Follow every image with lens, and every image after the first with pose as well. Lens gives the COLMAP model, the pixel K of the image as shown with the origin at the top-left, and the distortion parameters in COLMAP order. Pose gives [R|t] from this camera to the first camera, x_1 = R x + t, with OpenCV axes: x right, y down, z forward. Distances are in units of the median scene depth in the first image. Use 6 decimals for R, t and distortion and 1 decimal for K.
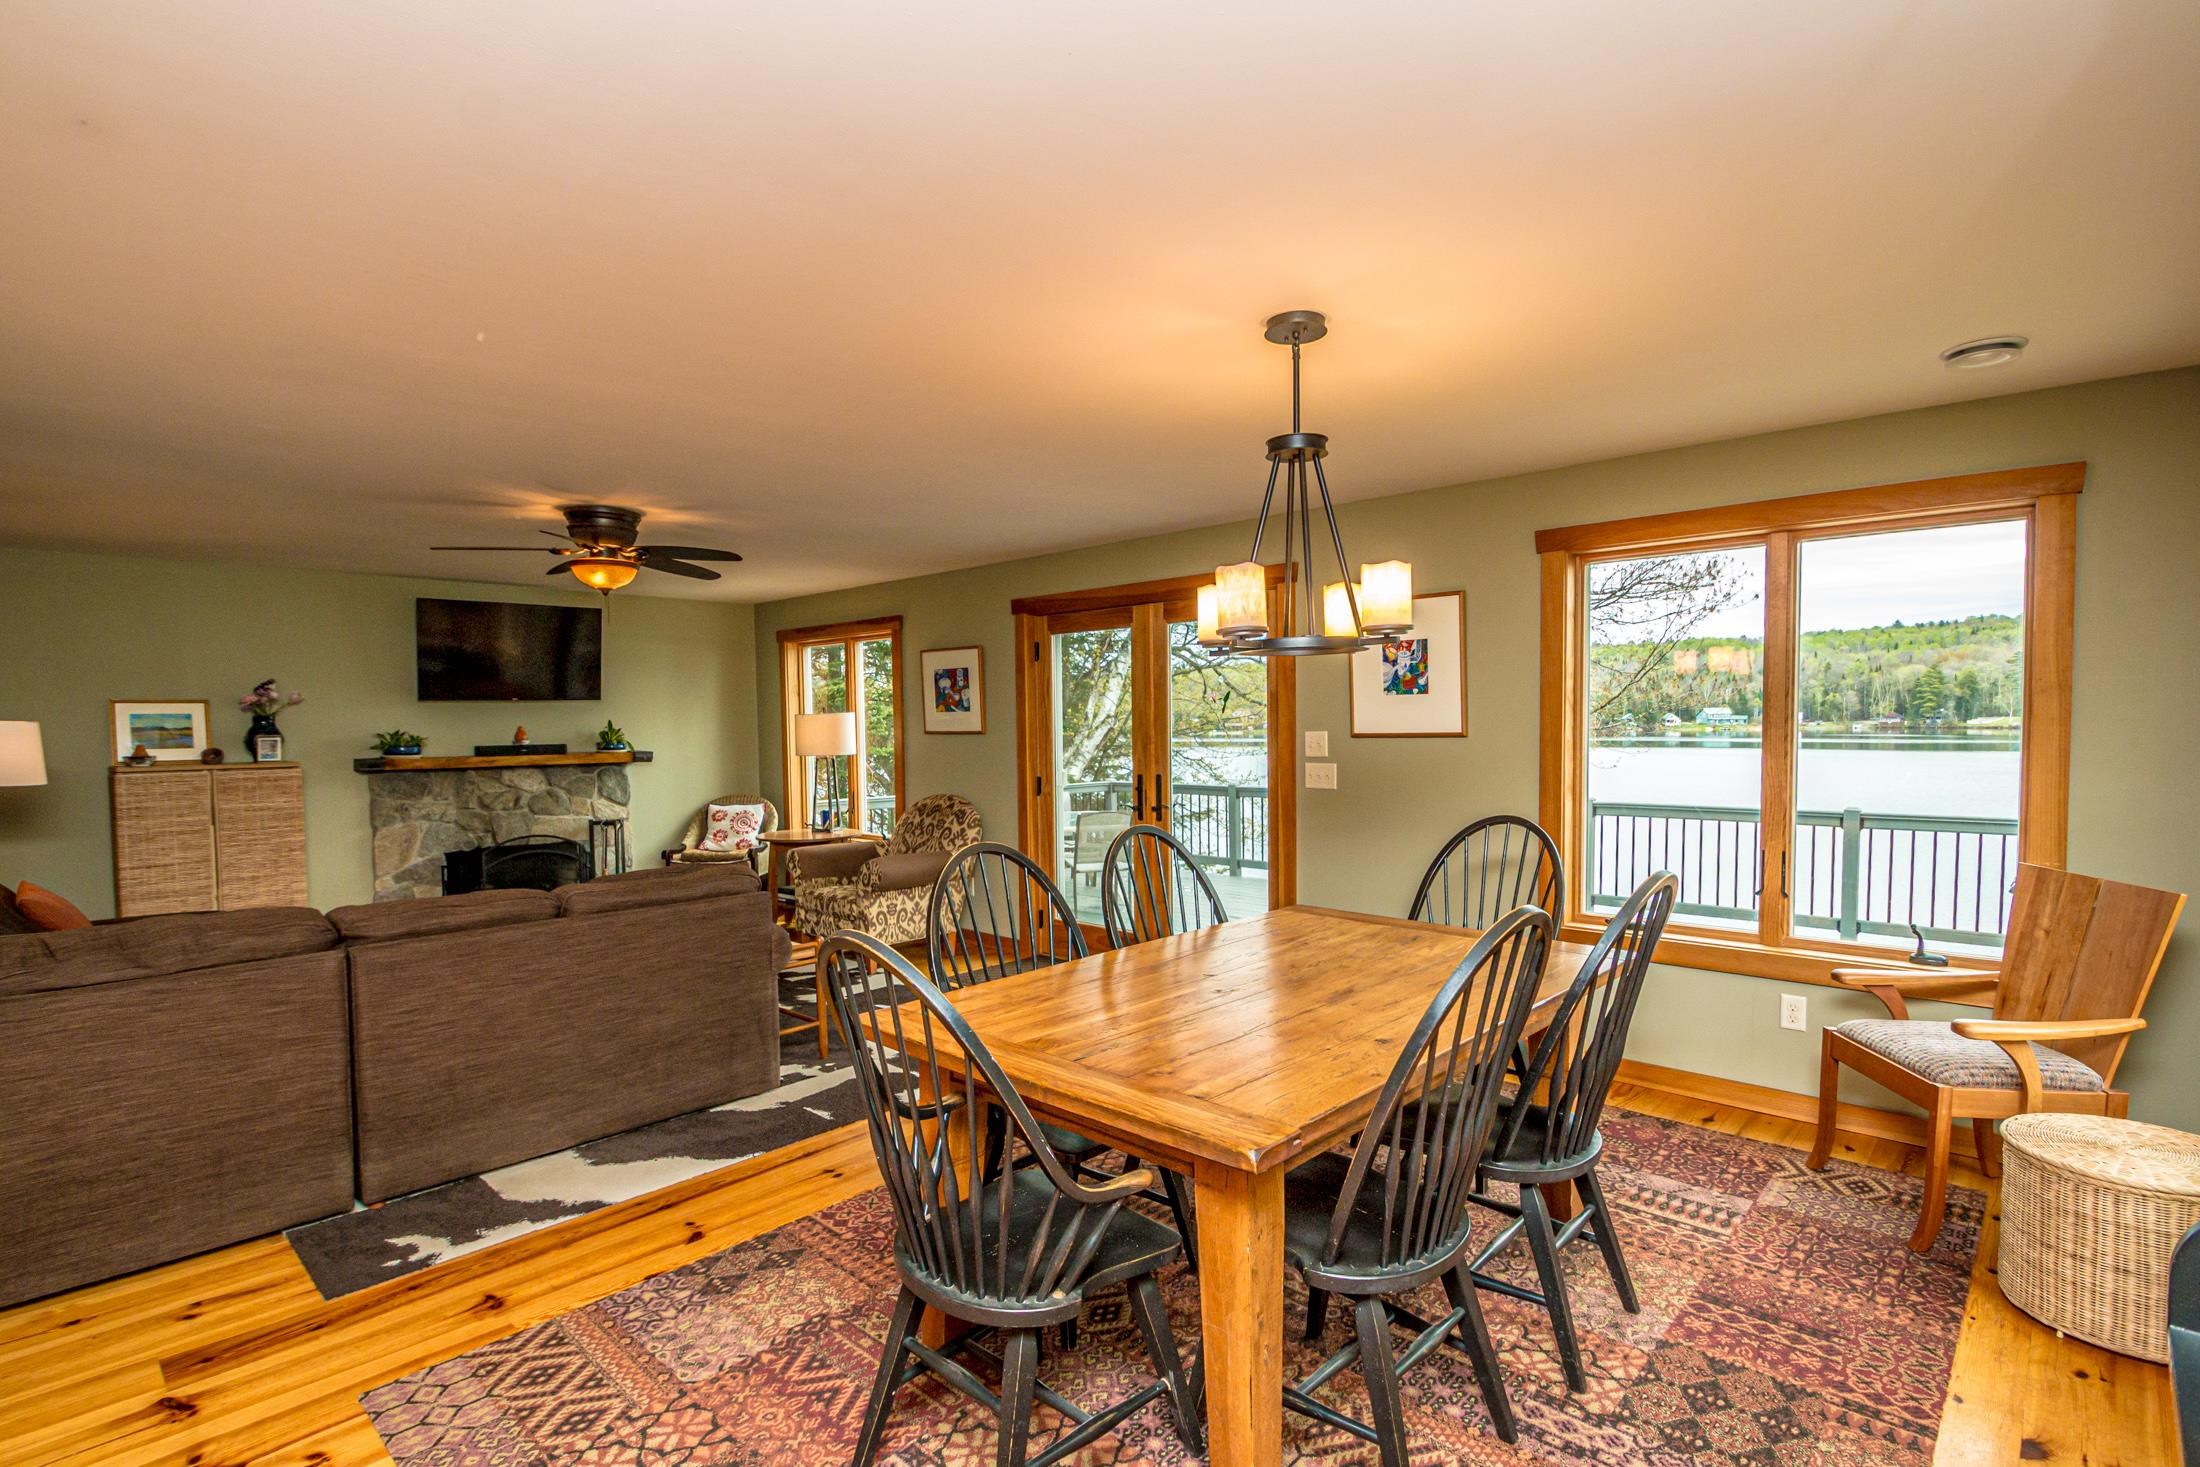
lens RADIAL K [[1058.9, 0, 1067.6], [0, 1058.9, 763.6], [0, 0, 1]] dist [0.004511, -0.004395]
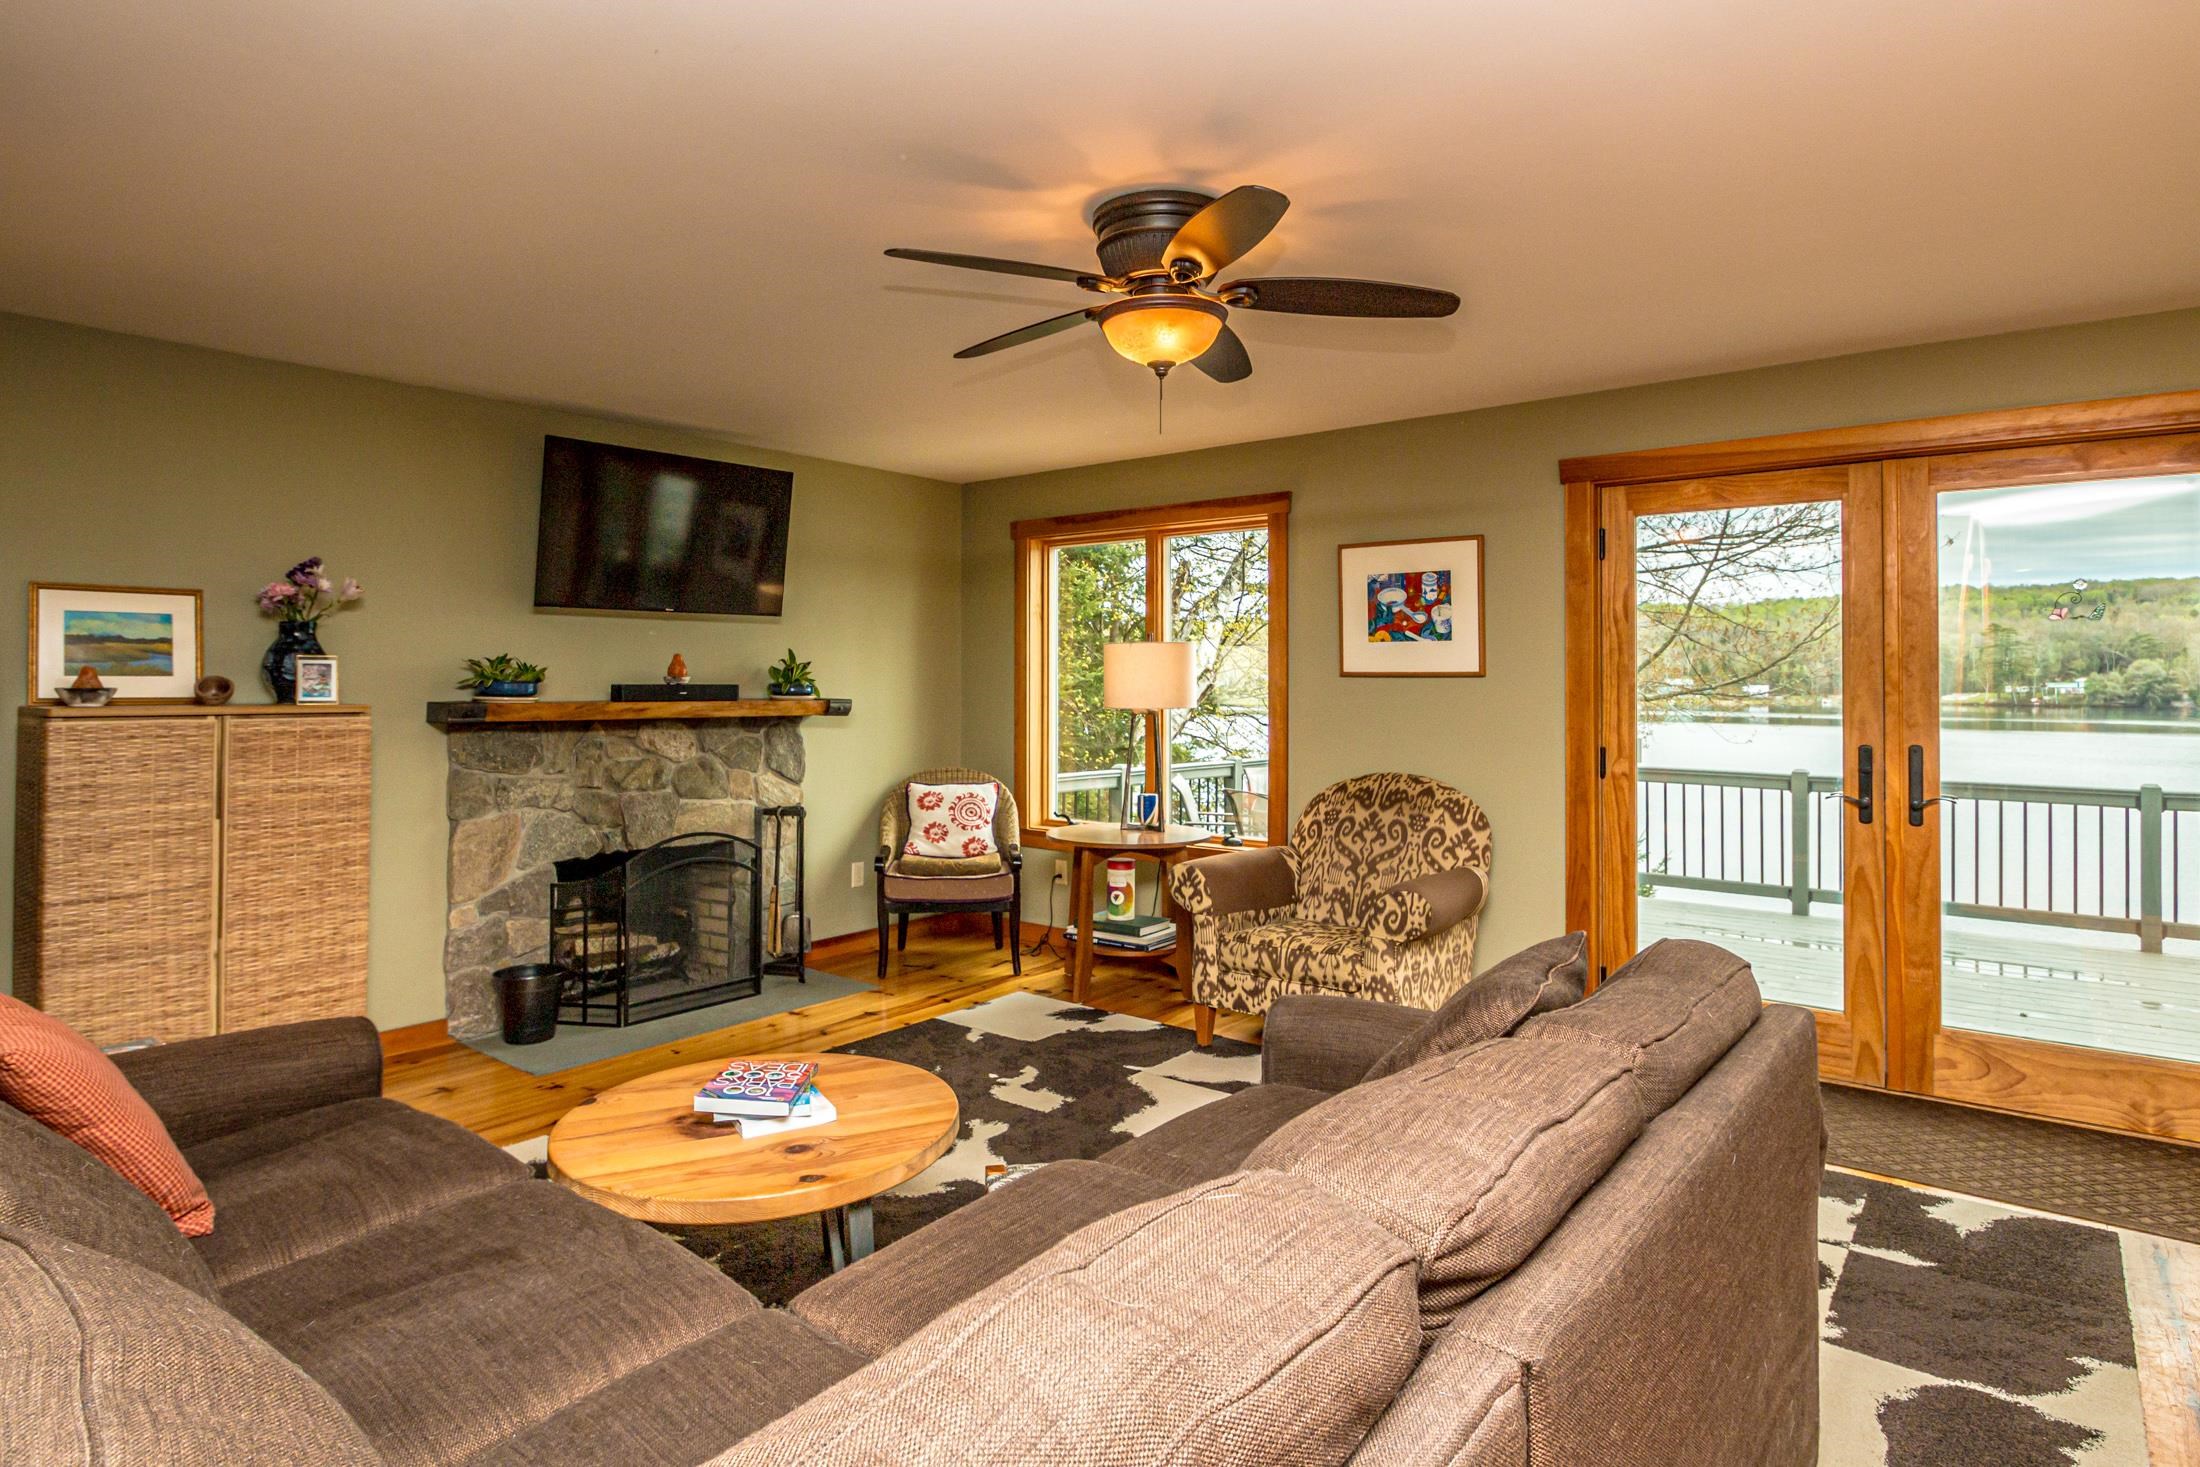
lens RADIAL K [[1196.1, 0, 1031.2], [0, 1196.1, 671.2], [0, 0, 1]] dist [0.012766, -0.001609]
pose [[0.997450, 0.017221, 0.069255, -0.377727], [-0.013783, 0.998663, -0.049816, 0.006928], [-0.070020, 0.048735, 0.996354, 0.309208]]
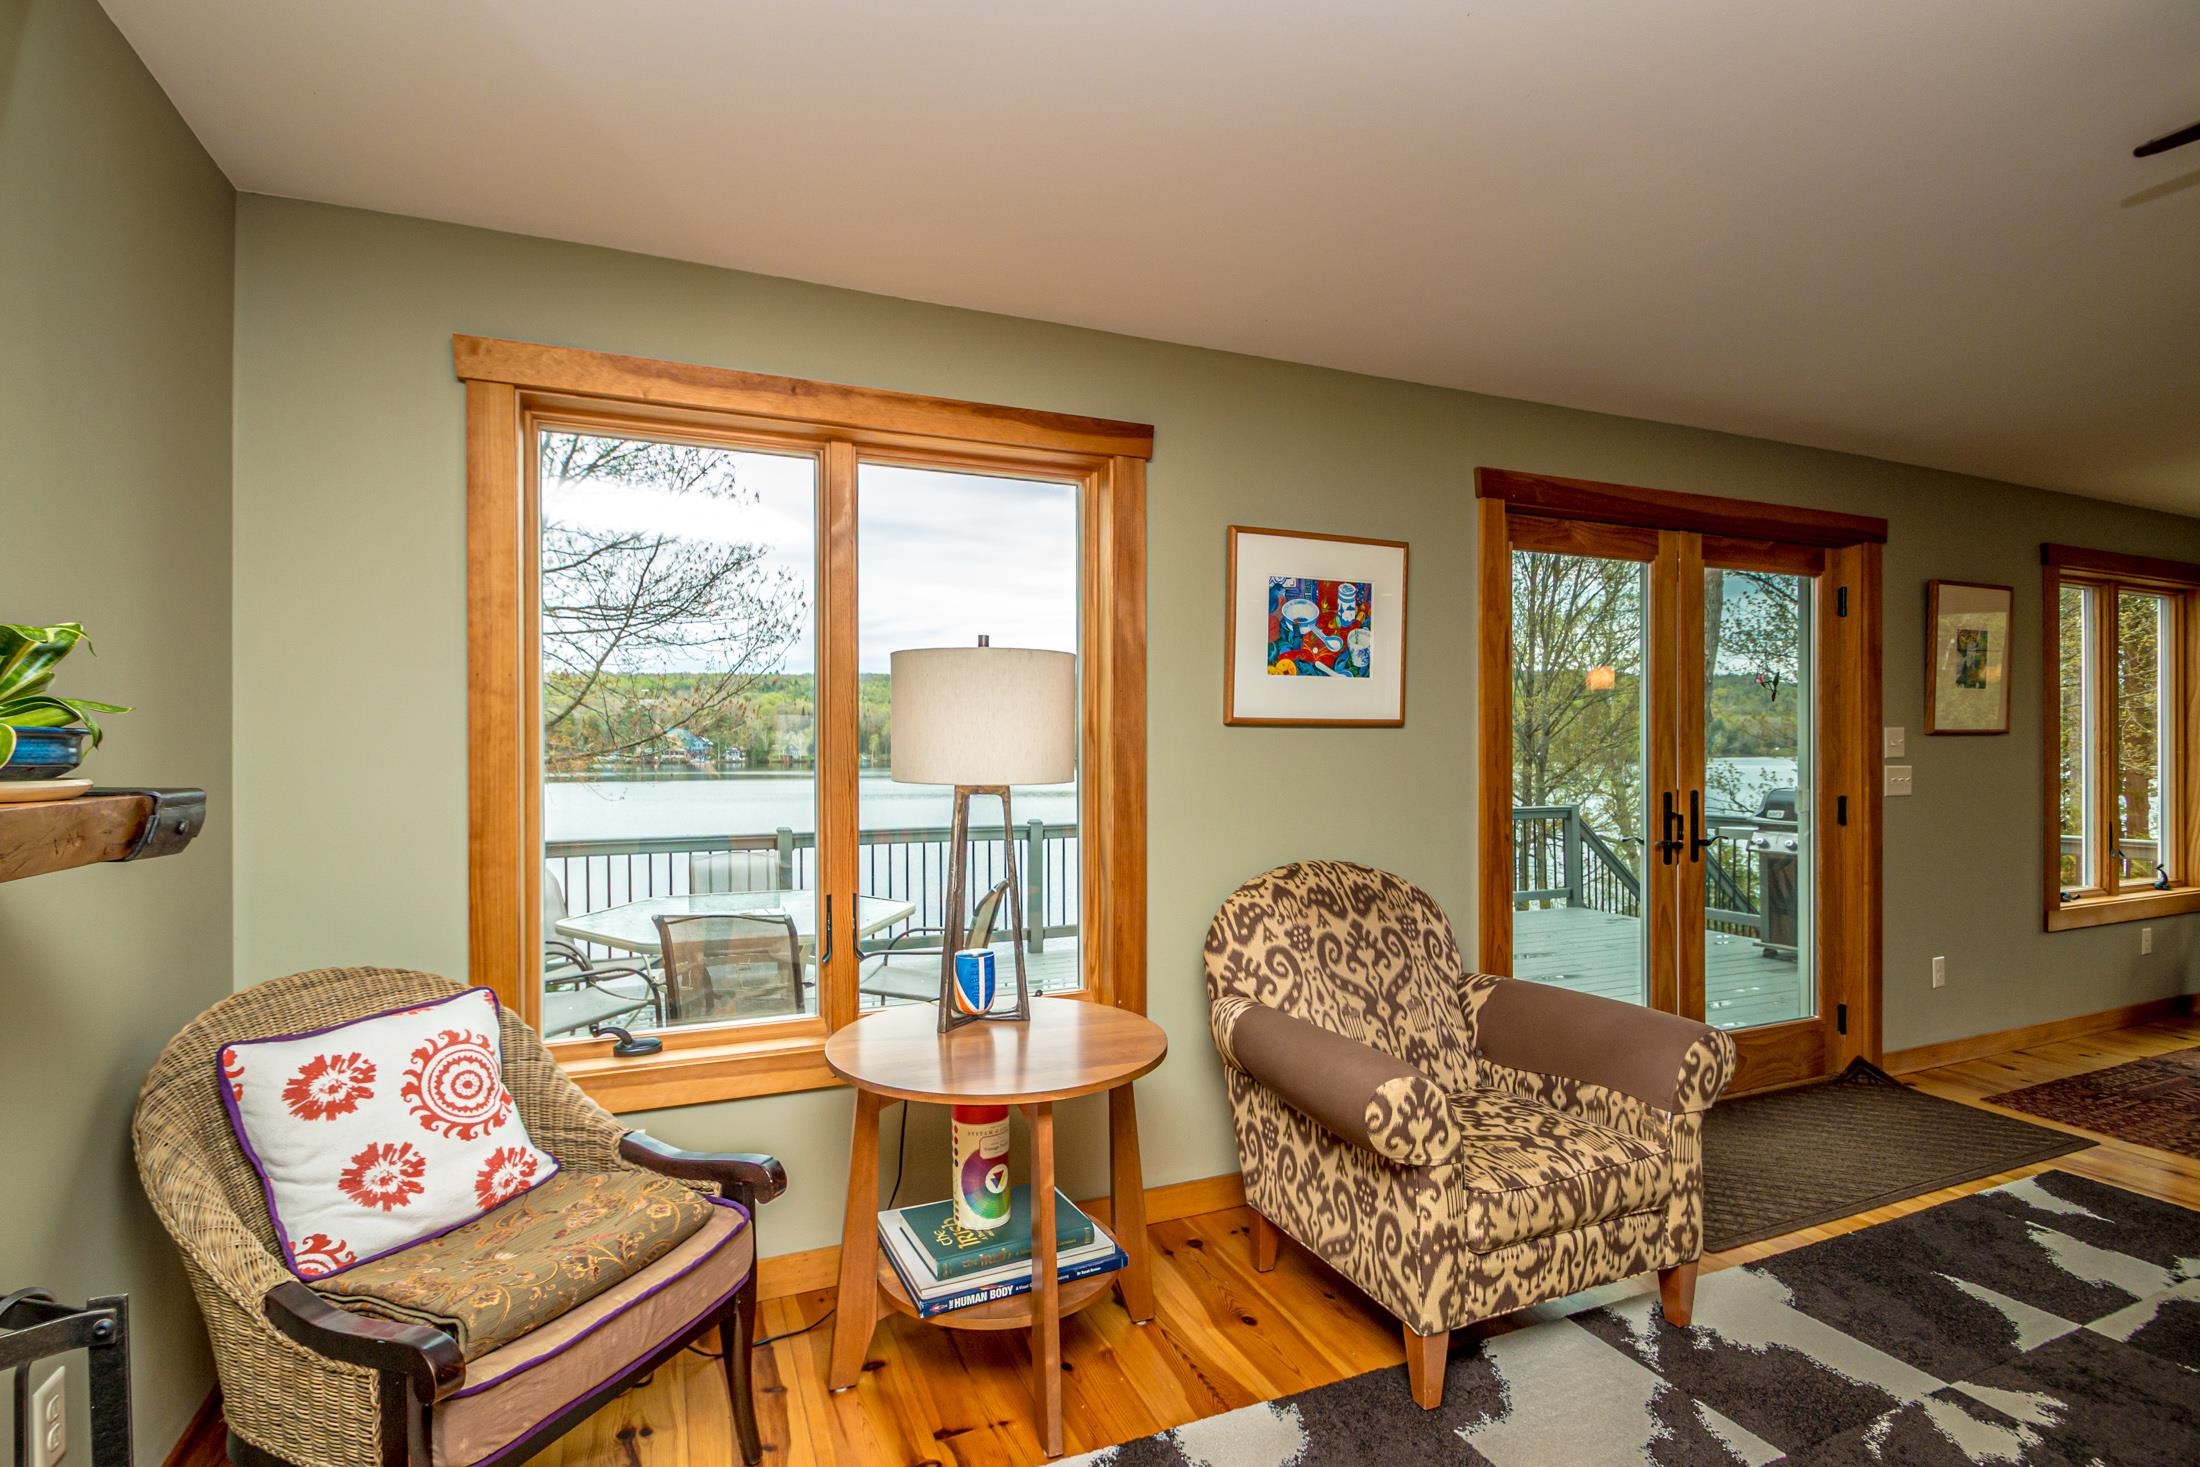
lens RADIAL K [[1058.9, 0, 1101.4], [0, 1058.9, 745.0], [0, 0, 1]] dist [0.004511, -0.004395]
pose [[0.381117, 0.014074, 0.924420, -0.555703], [0.033974, 0.998996, -0.029216, -0.009741], [-0.923903, 0.042541, 0.380256, 0.910580]]
